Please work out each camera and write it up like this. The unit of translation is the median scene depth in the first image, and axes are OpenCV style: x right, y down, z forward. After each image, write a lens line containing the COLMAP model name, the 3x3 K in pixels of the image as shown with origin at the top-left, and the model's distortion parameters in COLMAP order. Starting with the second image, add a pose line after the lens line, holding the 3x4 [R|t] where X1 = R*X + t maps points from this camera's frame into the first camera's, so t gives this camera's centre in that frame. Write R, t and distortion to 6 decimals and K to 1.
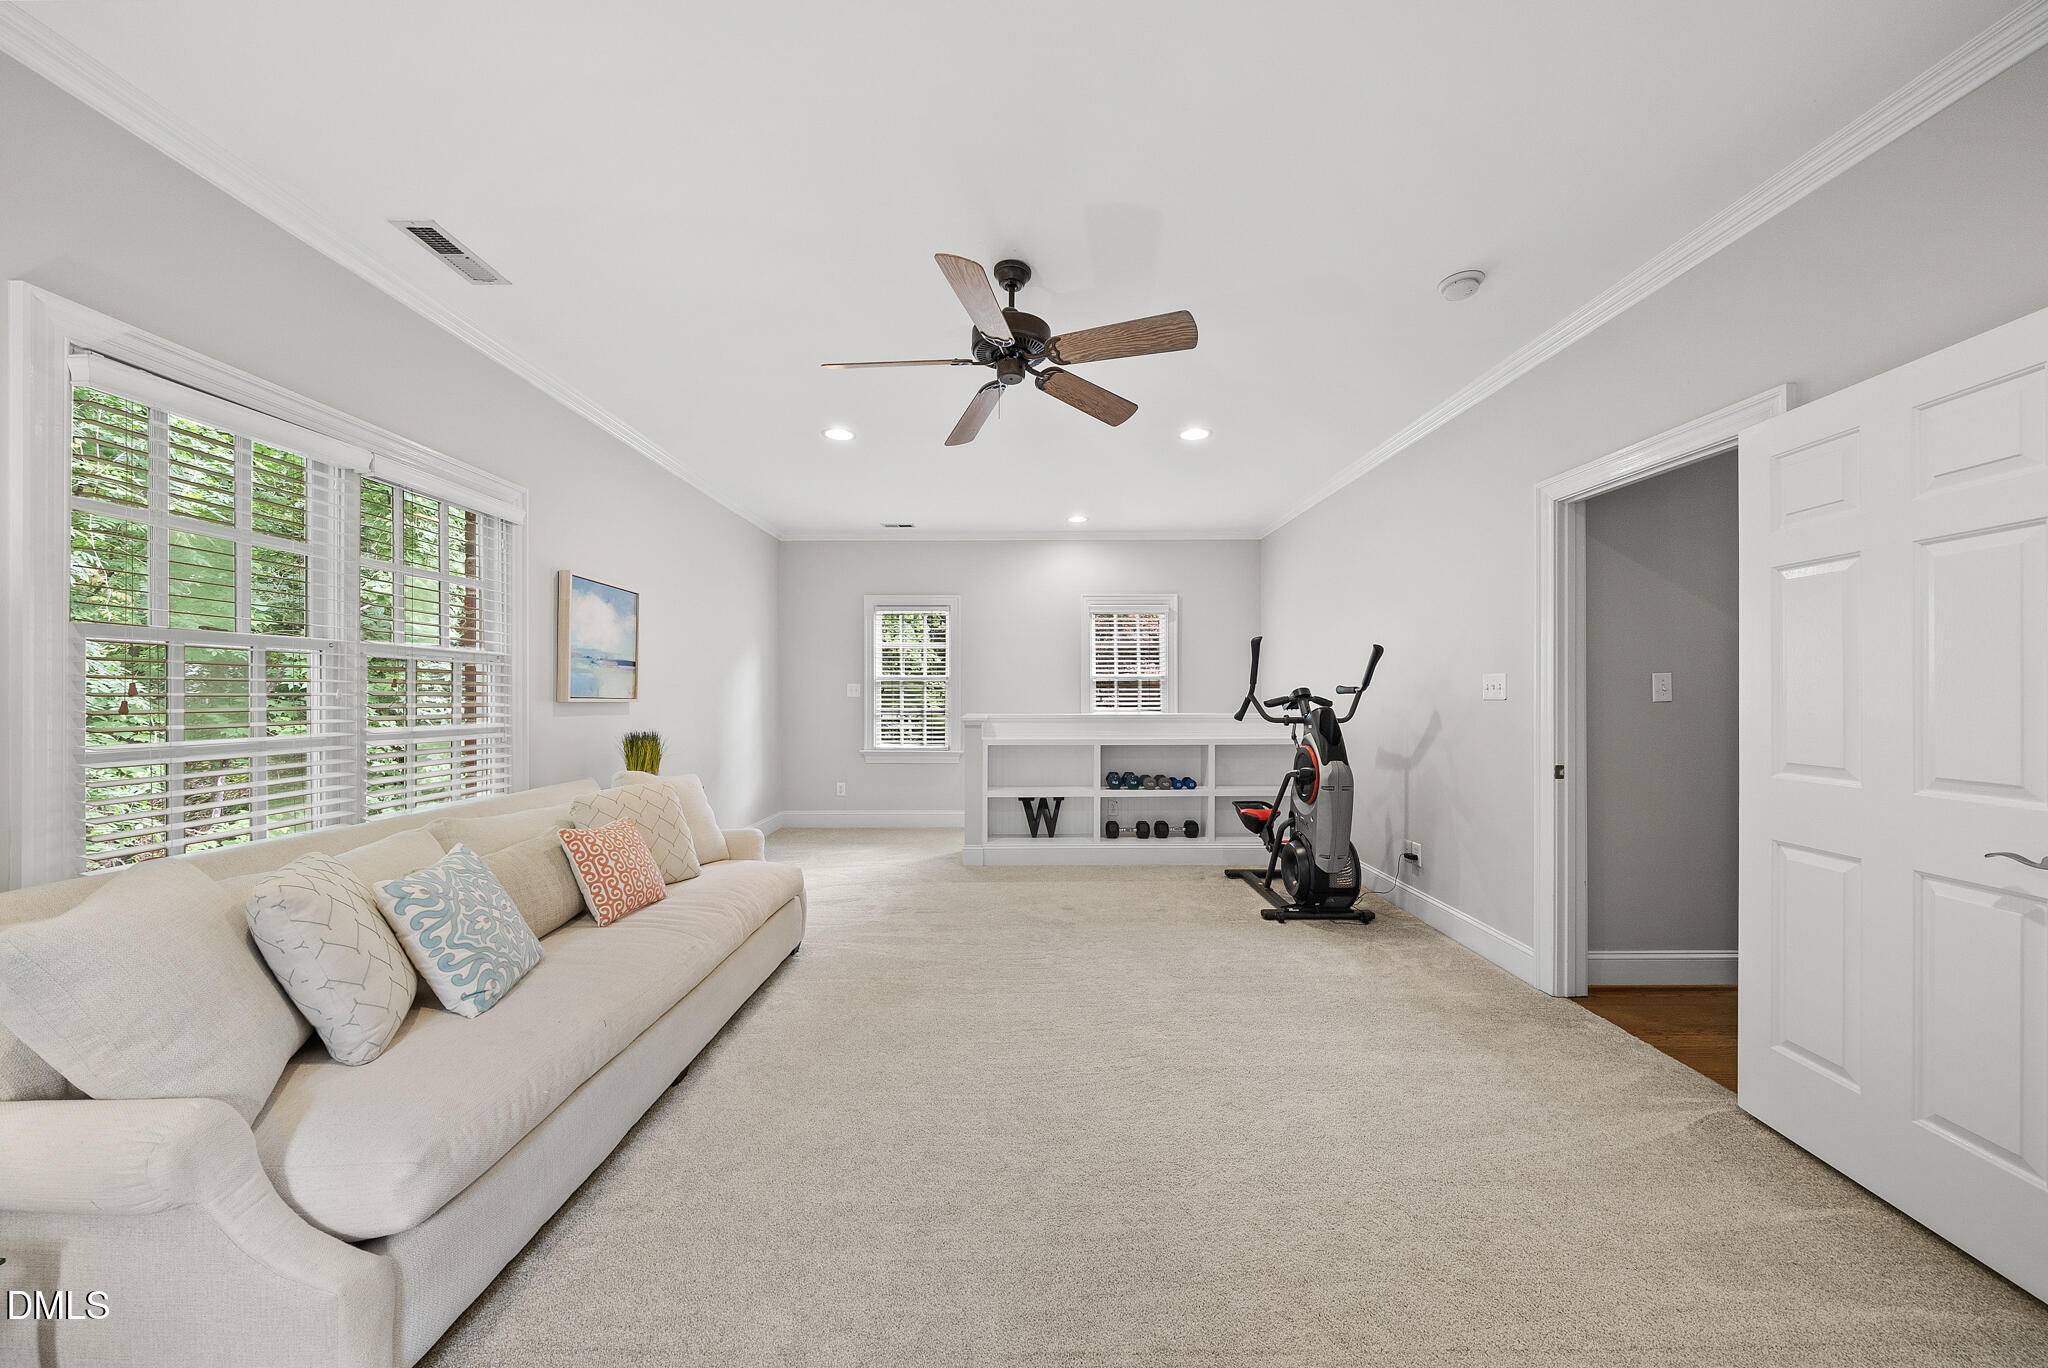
lens RADIAL K [[709.2, 0, 1023.6], [0, 709.2, 687.6], [0, 0, 1]] dist [-0.007817, 0.000054]
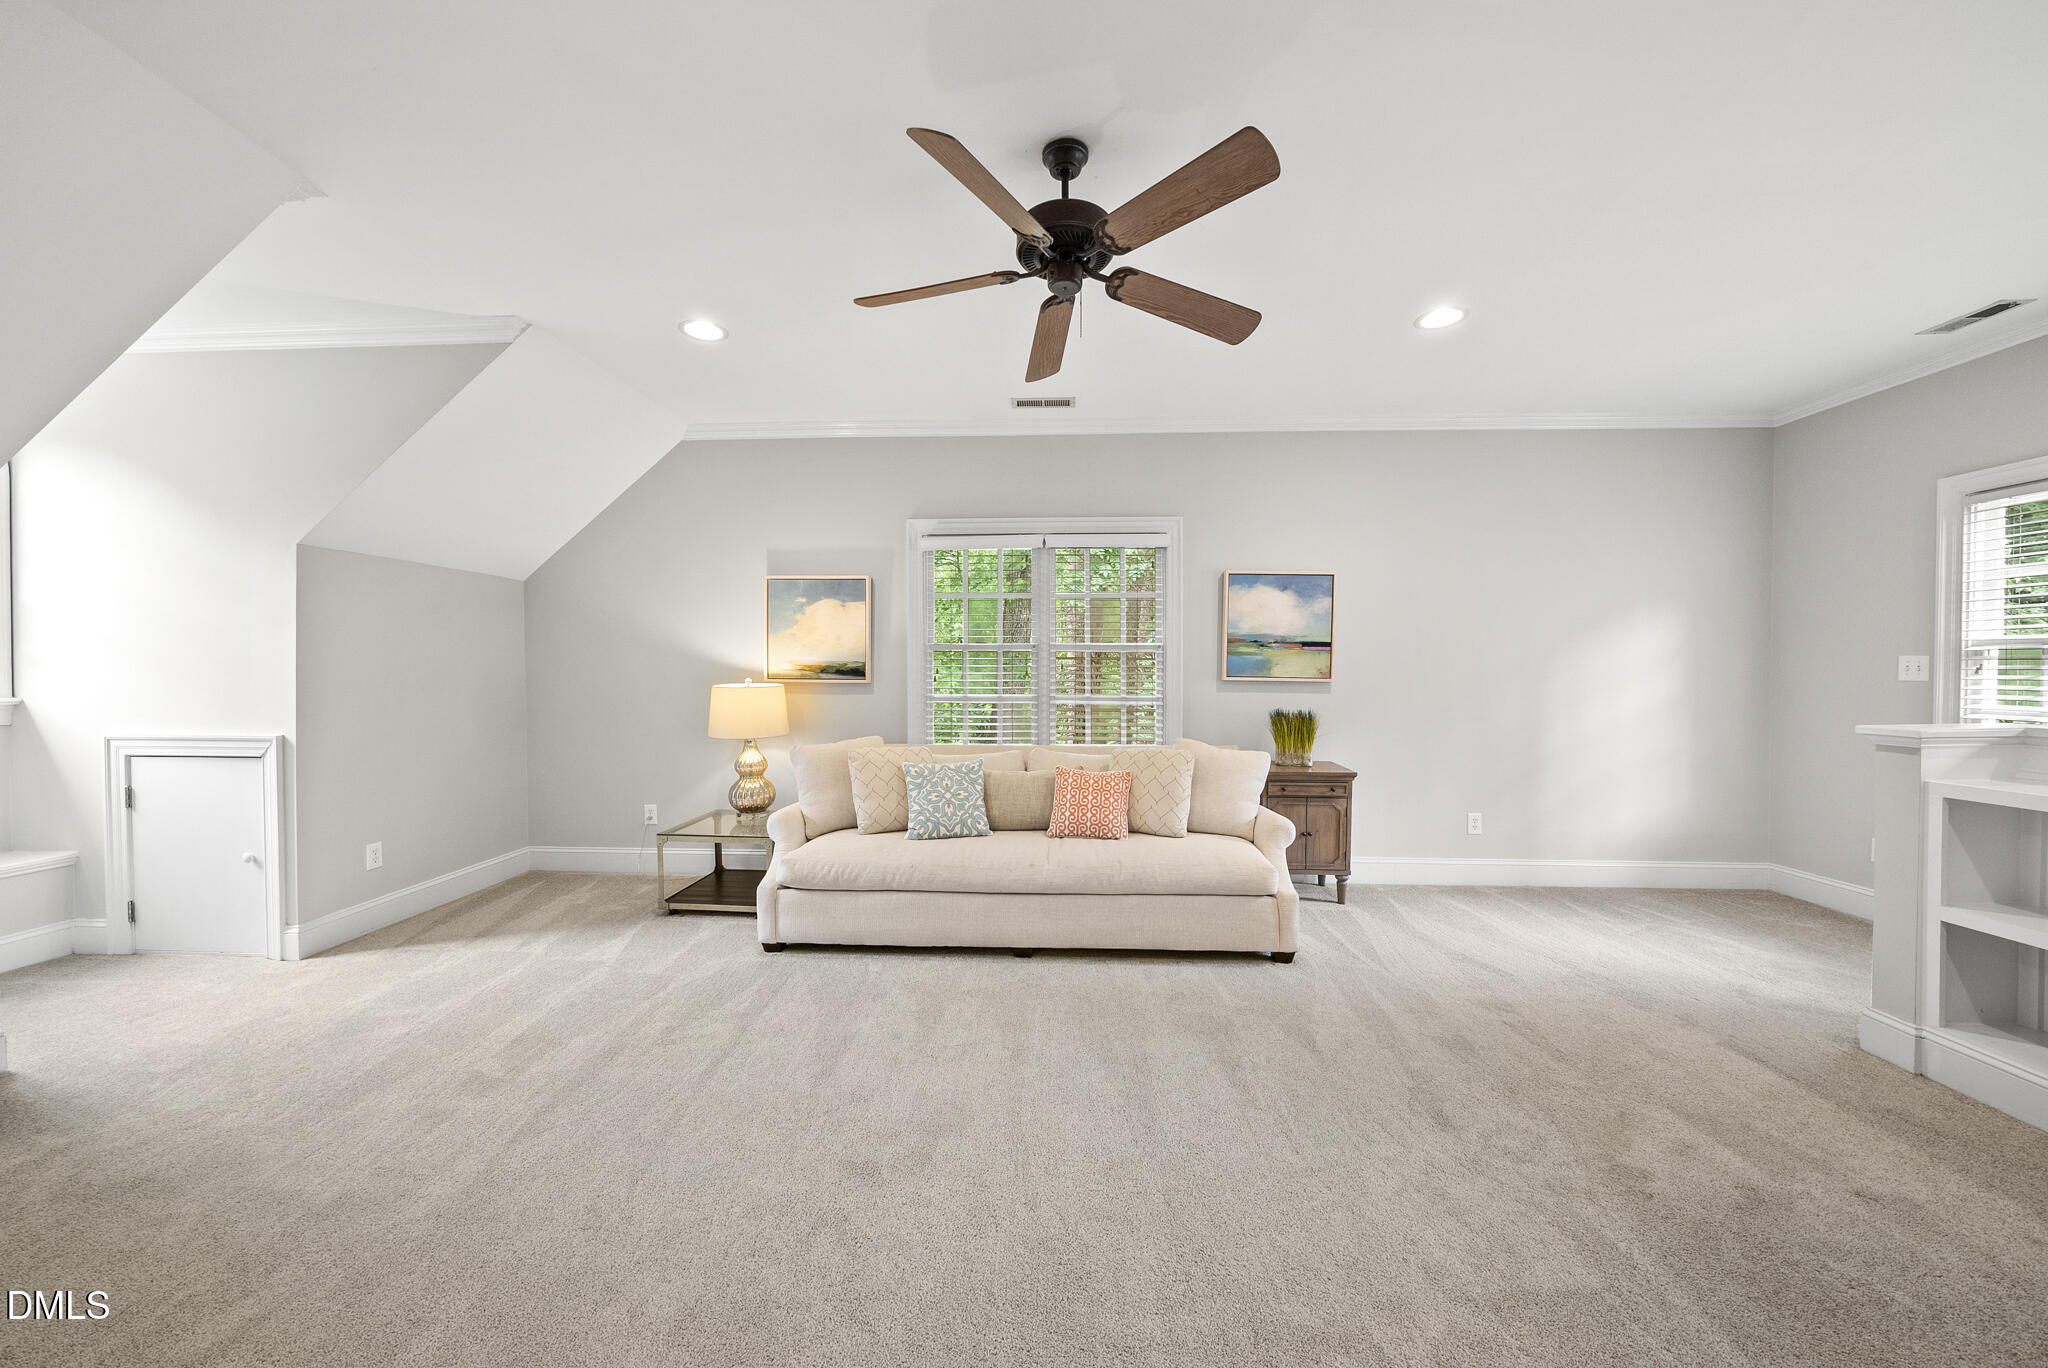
lens RADIAL K [[714.7, 0, 1024.9], [0, 714.7, 673.7], [0, 0, 1]] dist [-0.000377, 0.000023]
pose [[-0.046890, 0.006528, -0.998879, 0.534963], [0.008094, 0.999948, 0.006155, -0.001147], [0.998867, -0.007796, -0.046940, 0.639567]]
